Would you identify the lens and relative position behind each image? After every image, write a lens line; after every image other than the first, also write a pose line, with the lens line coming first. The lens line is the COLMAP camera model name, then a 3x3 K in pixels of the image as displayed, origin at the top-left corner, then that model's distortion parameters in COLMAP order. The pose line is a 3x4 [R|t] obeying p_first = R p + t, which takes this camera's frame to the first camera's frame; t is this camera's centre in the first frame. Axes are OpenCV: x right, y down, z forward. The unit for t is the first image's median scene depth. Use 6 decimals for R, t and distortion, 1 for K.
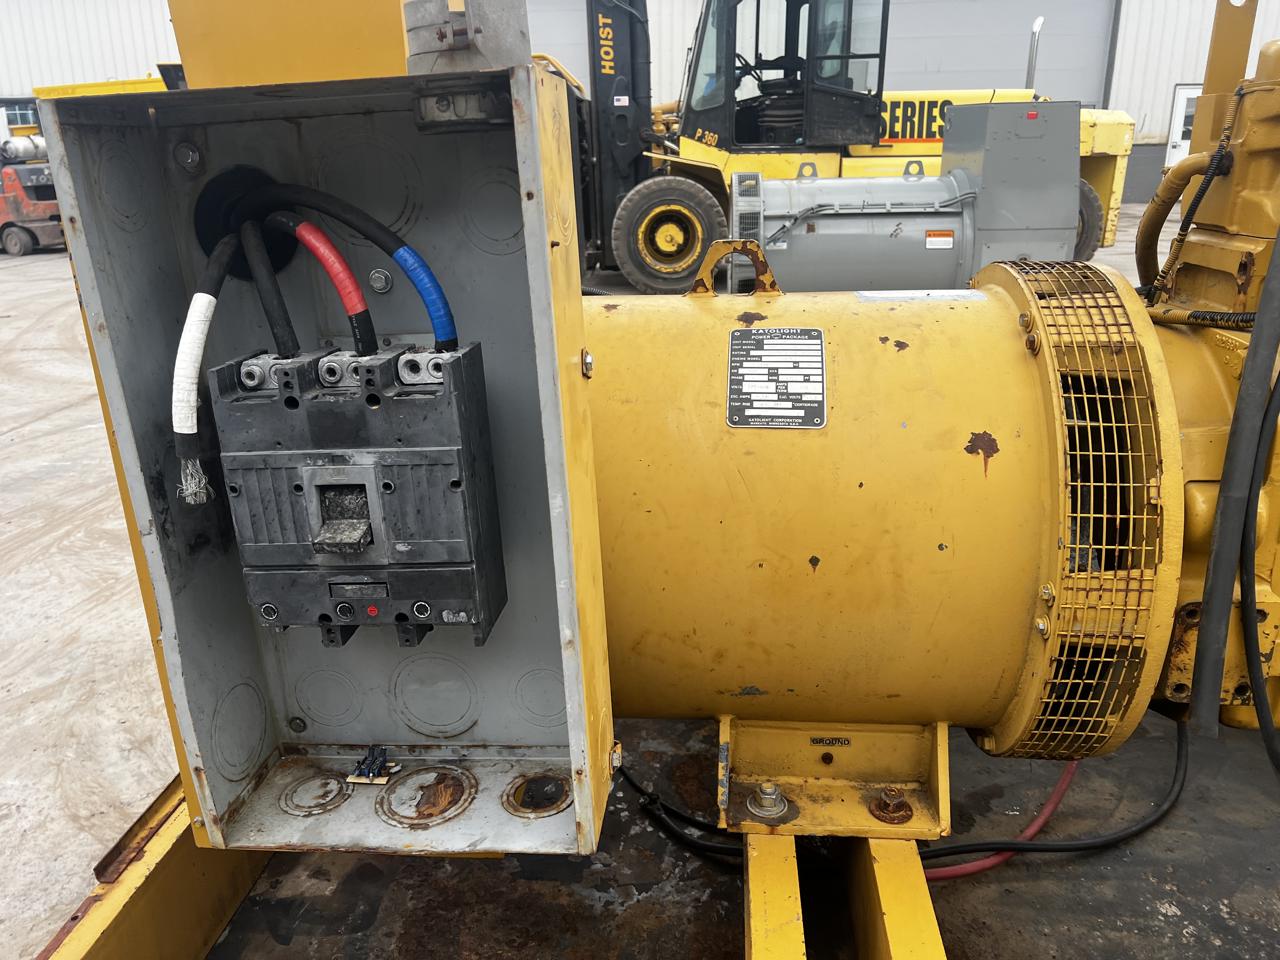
lens RADIAL K [[913.6, 0, 641.6], [0, 913.6, 482.1], [0, 0, 1]] dist [-0.001786, -0.000872]
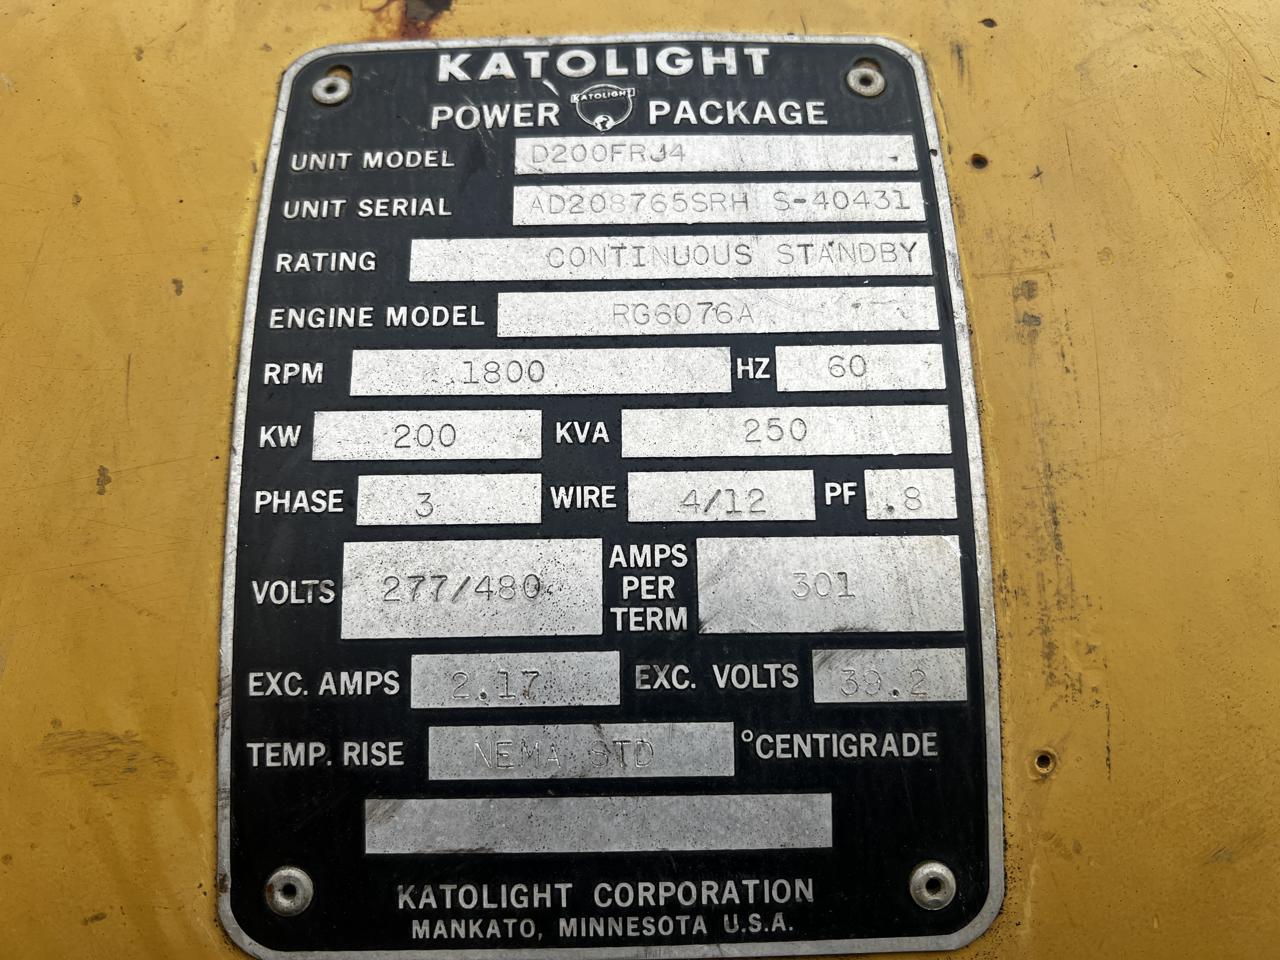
lens RADIAL K [[913.6, 0, 640.6], [0, 913.6, 481.2], [0, 0, 1]] dist [-0.001786, -0.000872]
pose [[0.989603, -0.075047, 0.122690, 0.136844], [0.027824, 0.936850, 0.348622, -0.160852], [-0.141105, -0.341584, 0.929199, 0.882880]]
